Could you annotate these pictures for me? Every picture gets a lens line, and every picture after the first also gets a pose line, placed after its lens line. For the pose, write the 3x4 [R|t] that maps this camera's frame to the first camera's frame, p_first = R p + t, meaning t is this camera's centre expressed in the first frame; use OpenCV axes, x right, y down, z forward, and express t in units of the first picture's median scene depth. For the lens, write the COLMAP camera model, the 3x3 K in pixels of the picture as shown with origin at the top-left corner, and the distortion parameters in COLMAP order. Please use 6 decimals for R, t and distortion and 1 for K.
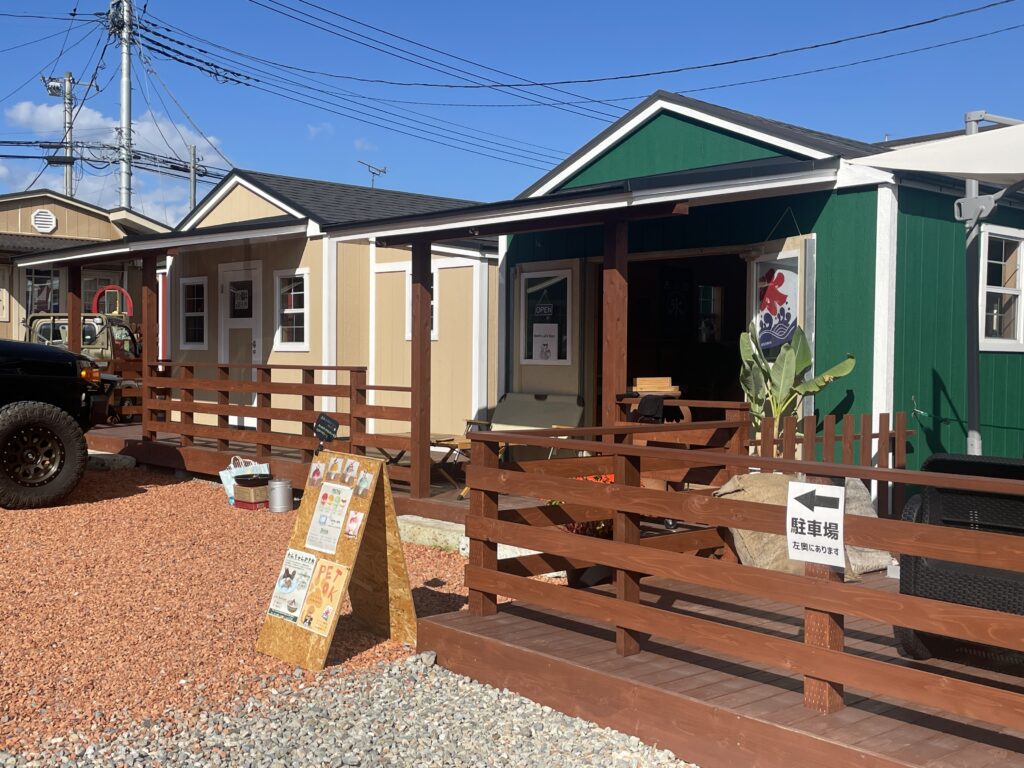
lens RADIAL K [[1134.8, 0, 512.2], [0, 1134.8, 384.0], [0, 0, 1]] dist [-0.001532, 0.000000]
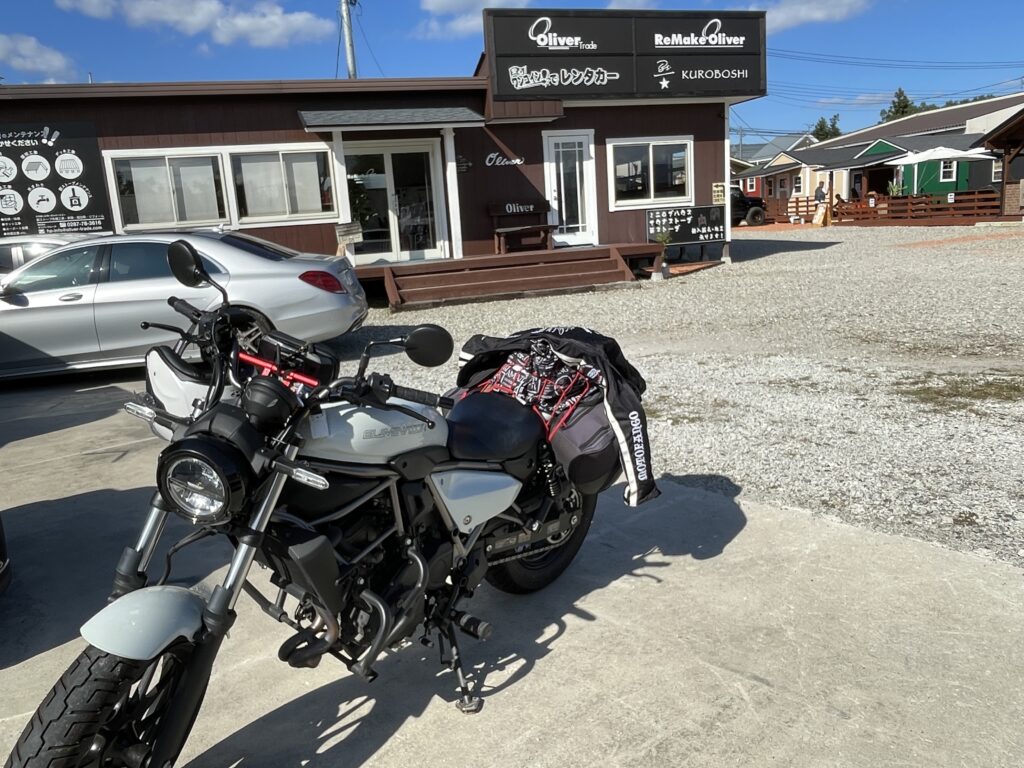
lens RADIAL K [[775.1, 0, 511.4], [0, 775.1, 383.4], [0, 0, 1]] dist [0.010565, 0.002795]
pose [[0.901728, 0.015119, -0.432040, 0.115503], [0.069360, 0.981382, 0.179106, 0.072800], [0.426704, -0.191471, 0.883890, -2.259366]]
